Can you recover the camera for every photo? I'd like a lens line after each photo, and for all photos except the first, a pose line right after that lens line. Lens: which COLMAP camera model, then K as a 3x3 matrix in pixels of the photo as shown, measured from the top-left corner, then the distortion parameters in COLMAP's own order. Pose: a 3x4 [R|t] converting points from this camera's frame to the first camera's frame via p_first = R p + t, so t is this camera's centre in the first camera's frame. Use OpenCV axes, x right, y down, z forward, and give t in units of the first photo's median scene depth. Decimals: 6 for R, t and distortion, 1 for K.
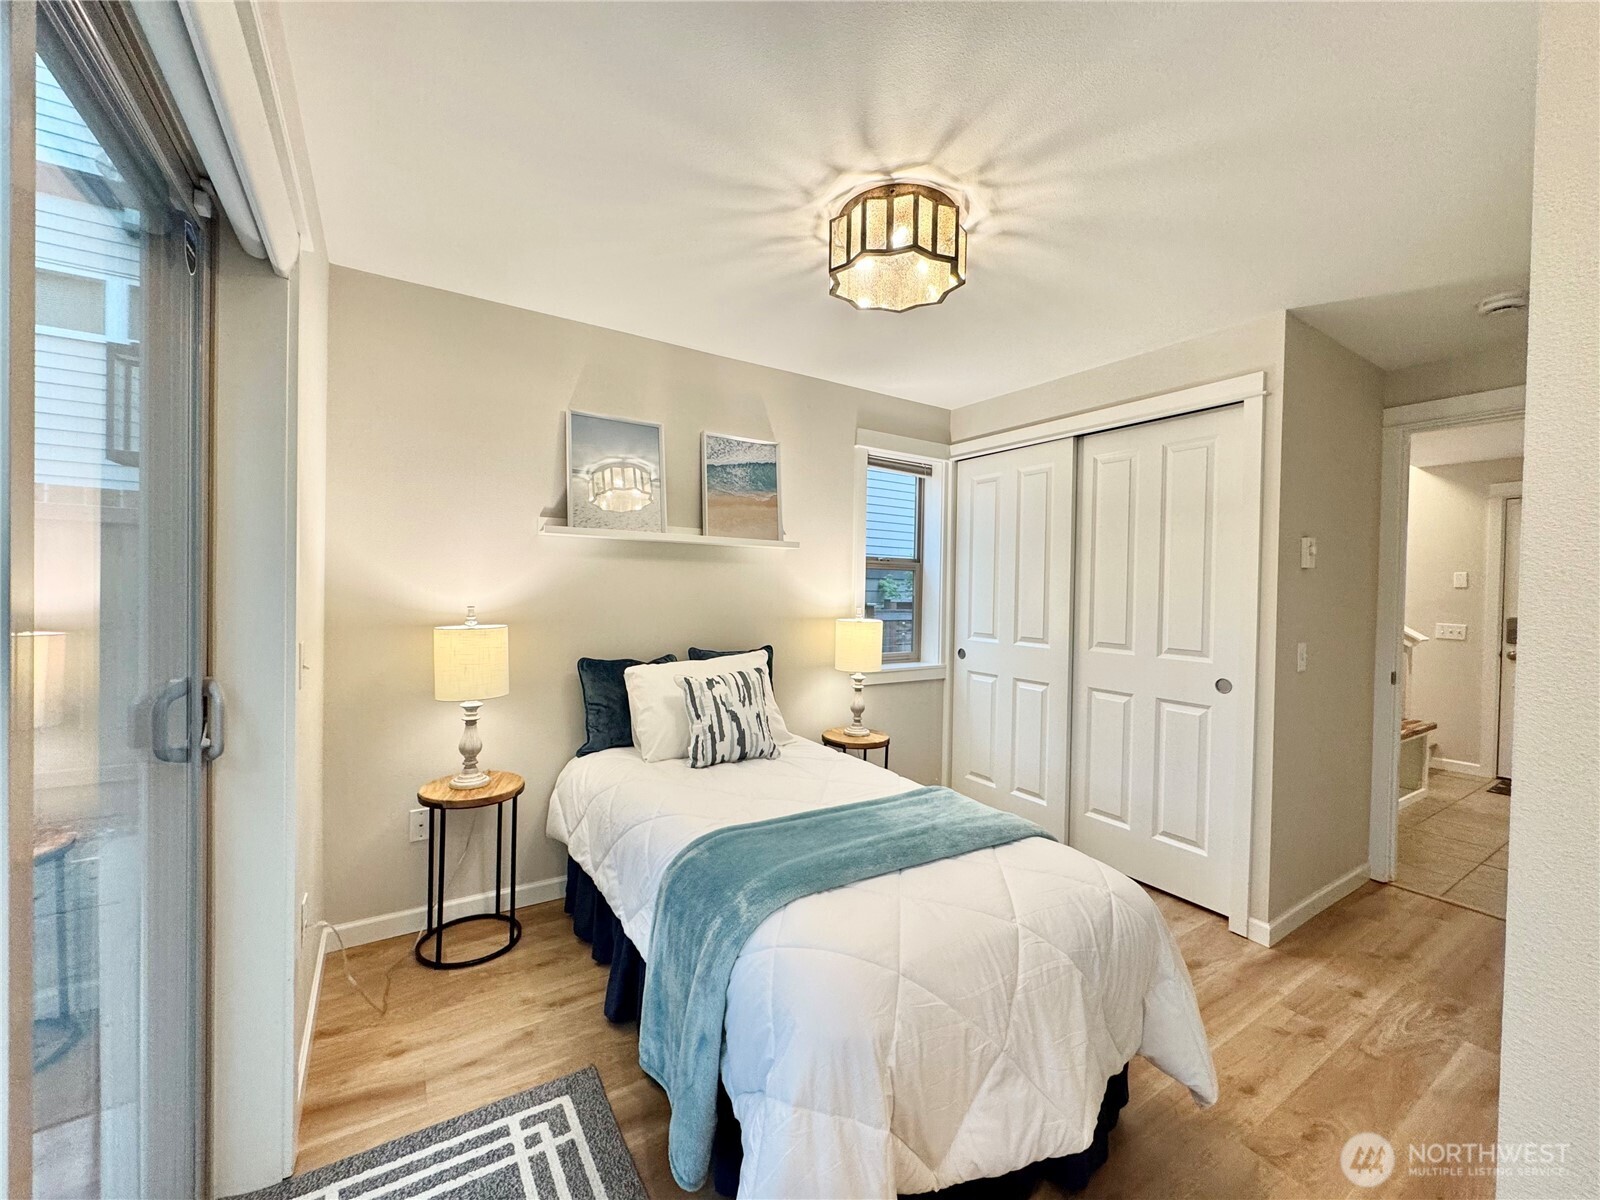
lens RADIAL K [[633.5, 0, 775.8], [0, 633.5, 600.1], [0, 0, 1]] dist [-0.001247, -0.000109]
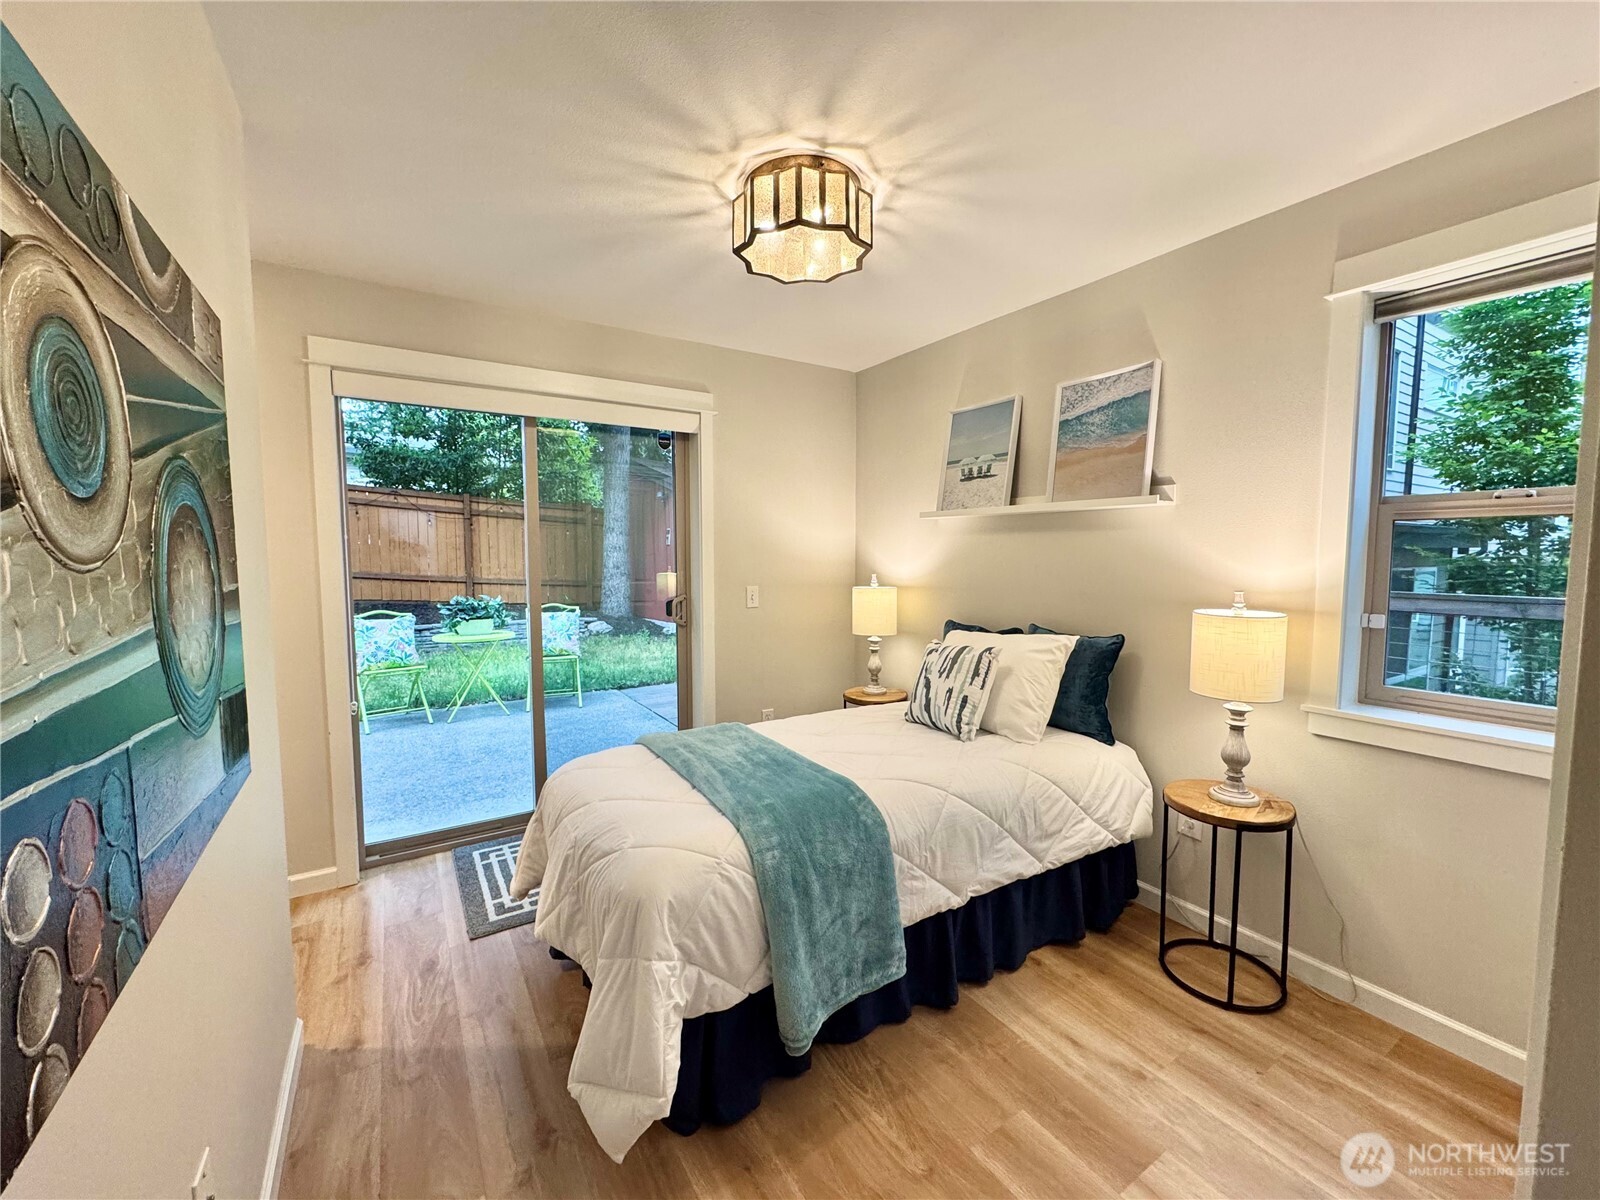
lens RADIAL K [[648.1, 0, 790.3], [0, 648.1, 597.4], [0, 0, 1]] dist [-0.001132, 0.000165]
pose [[0.004037, 0.026388, -0.999644, 0.787354], [-0.048854, 0.998463, 0.026159, 0.024076], [0.998798, 0.048731, 0.005320, 0.627321]]
